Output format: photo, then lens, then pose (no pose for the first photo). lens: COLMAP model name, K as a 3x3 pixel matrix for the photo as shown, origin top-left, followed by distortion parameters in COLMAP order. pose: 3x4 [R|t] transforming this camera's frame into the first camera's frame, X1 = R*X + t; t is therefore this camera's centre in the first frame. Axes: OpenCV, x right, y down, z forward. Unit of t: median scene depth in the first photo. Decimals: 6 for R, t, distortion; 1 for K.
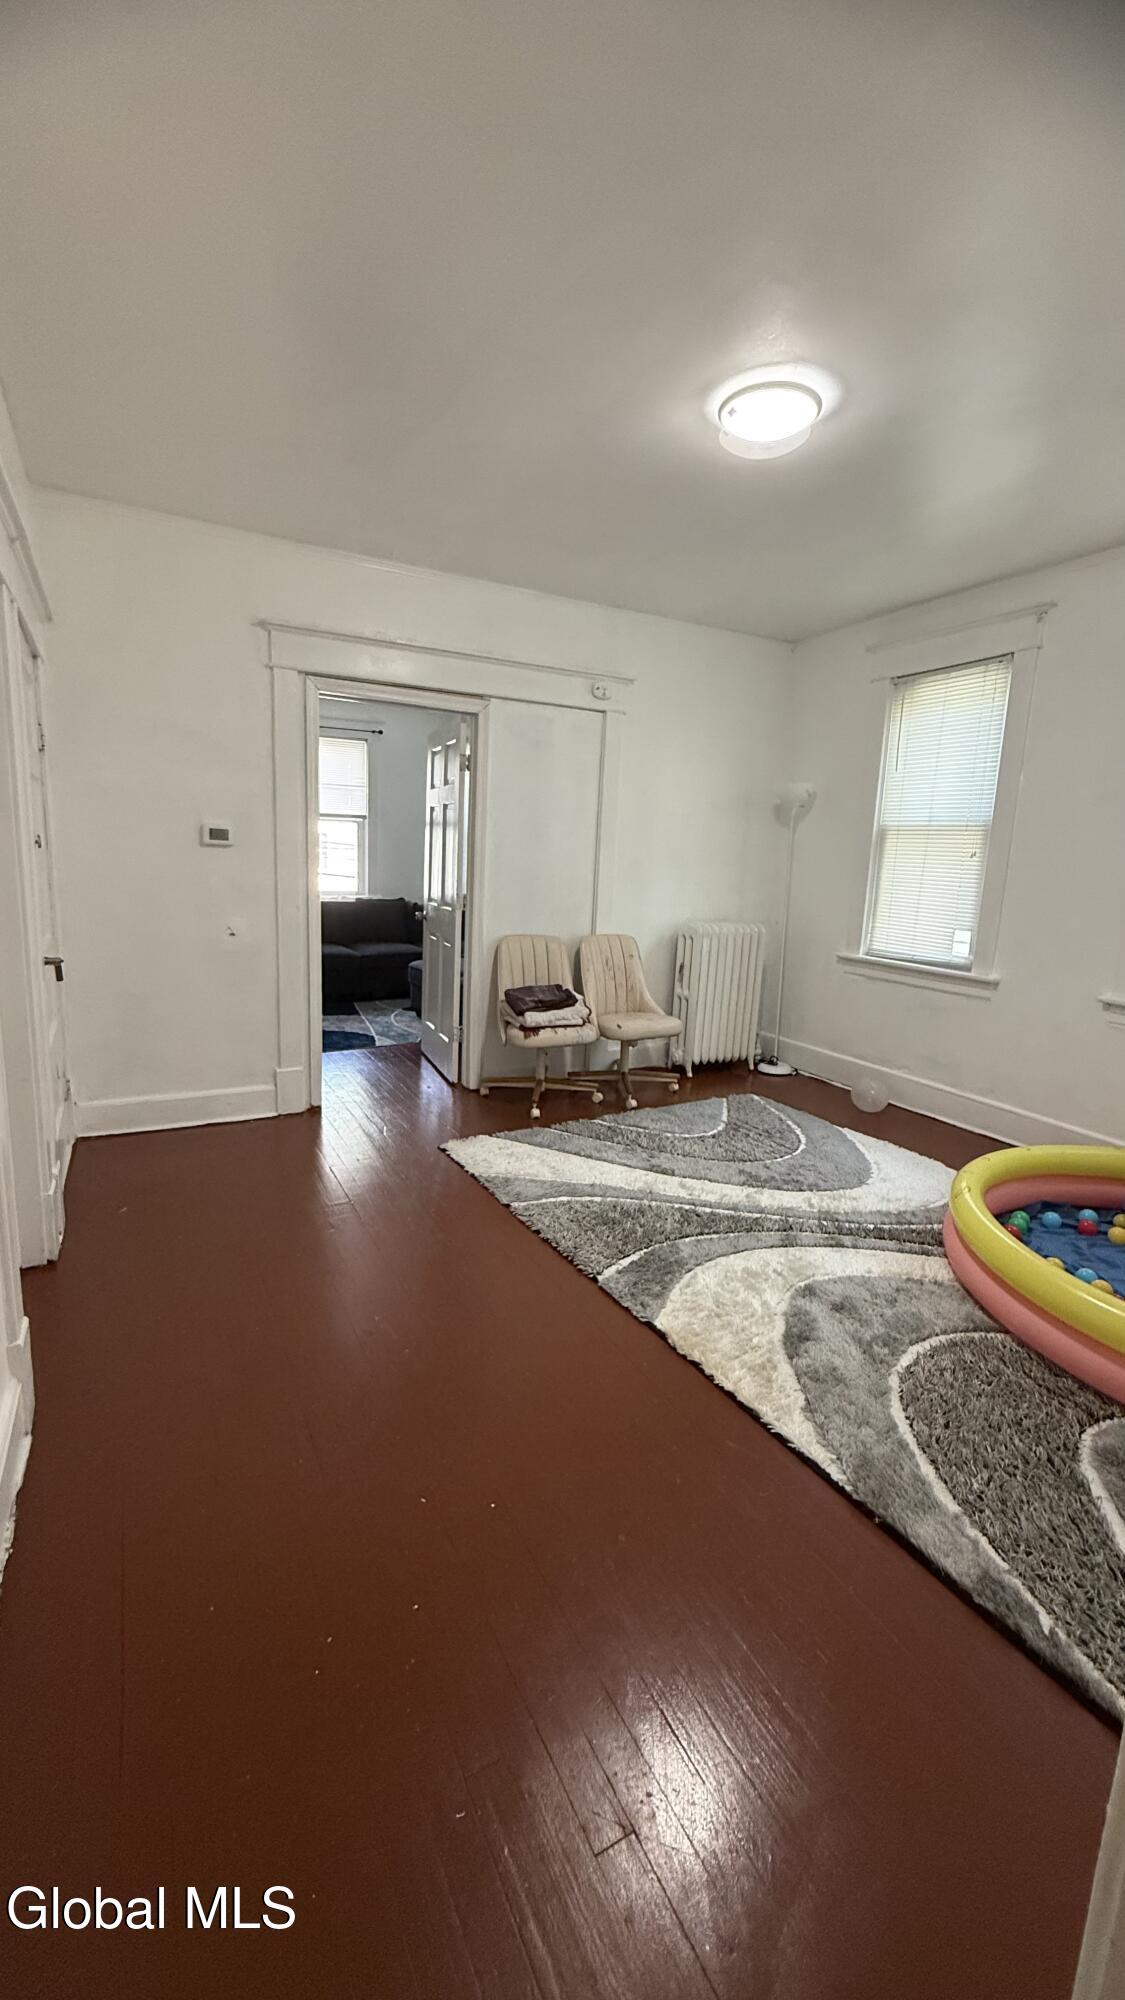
lens RADIAL K [[790.4, 0, 560.7], [0, 790.4, 1002.1], [0, 0, 1]] dist [-0.001416, -0.000212]
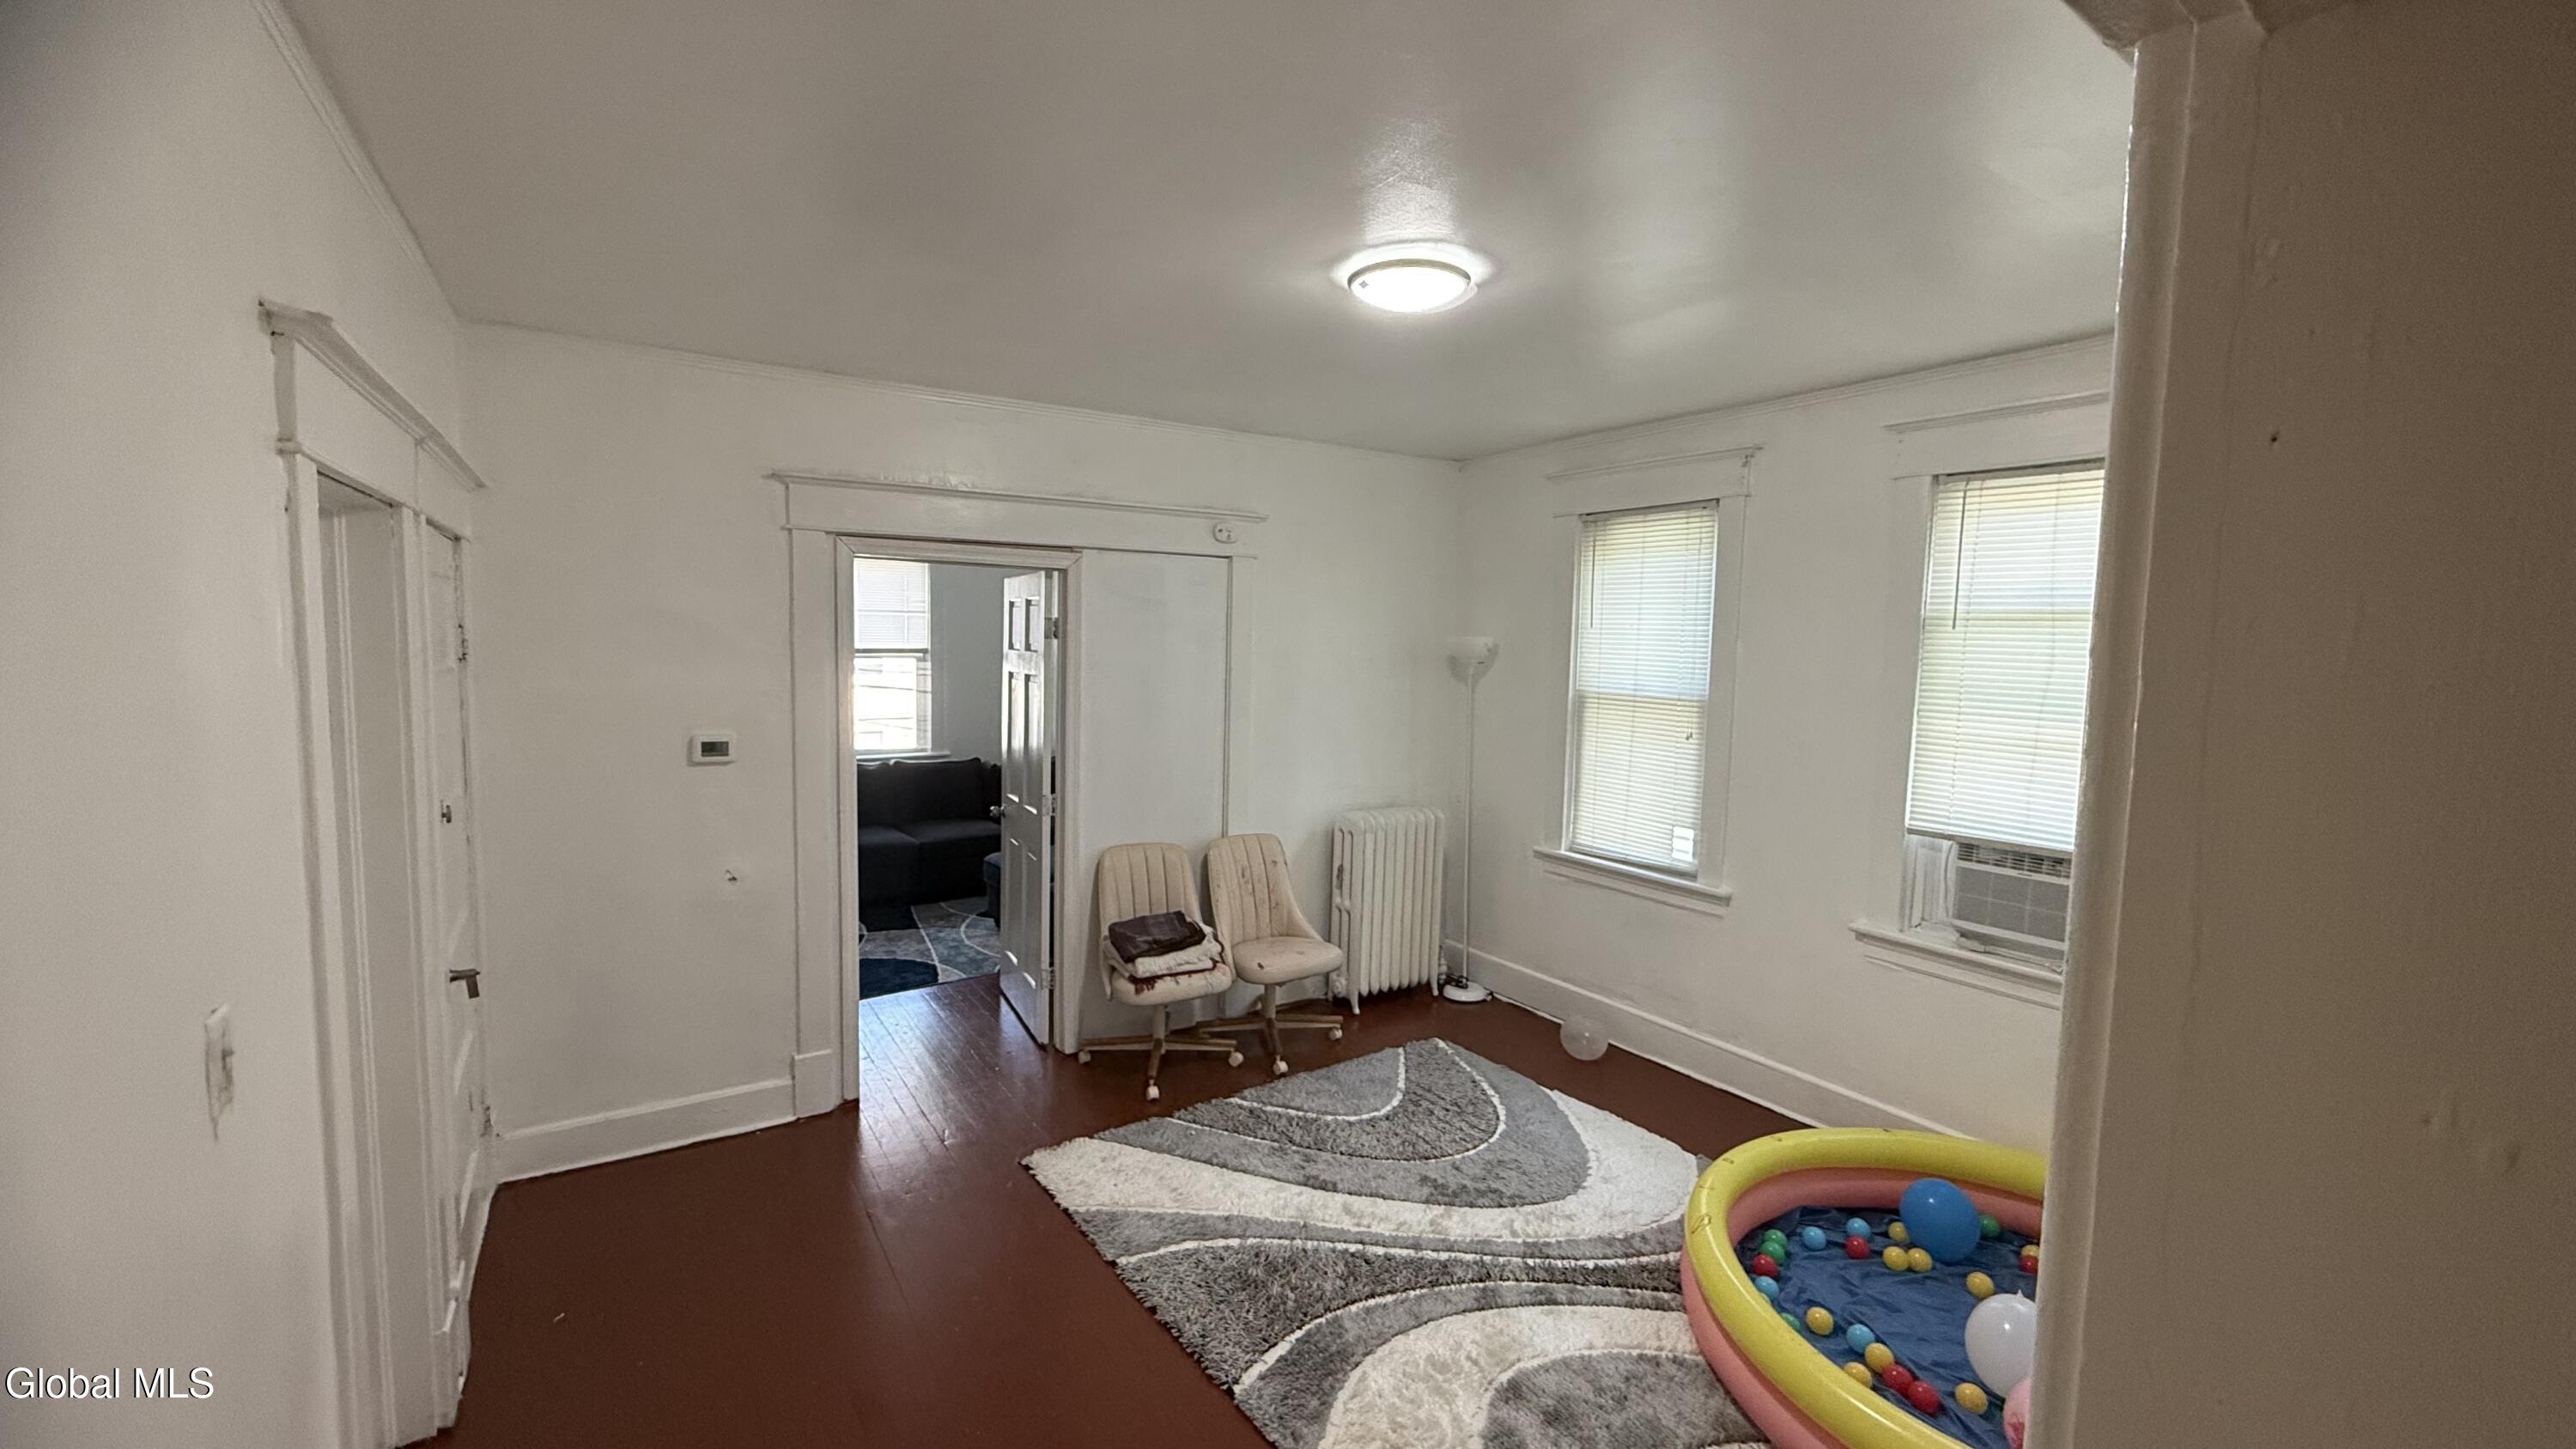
lens RADIAL K [[1018.2, 0, 1286.2], [0, 1018.2, 717.1], [0, 0, 1]] dist [-0.001416, -0.000212]
pose [[0.995784, -0.026231, 0.087899, 0.020022], [0.033979, 0.995556, -0.087833, -0.134397], [-0.085205, 0.090449, 0.992250, -0.002265]]
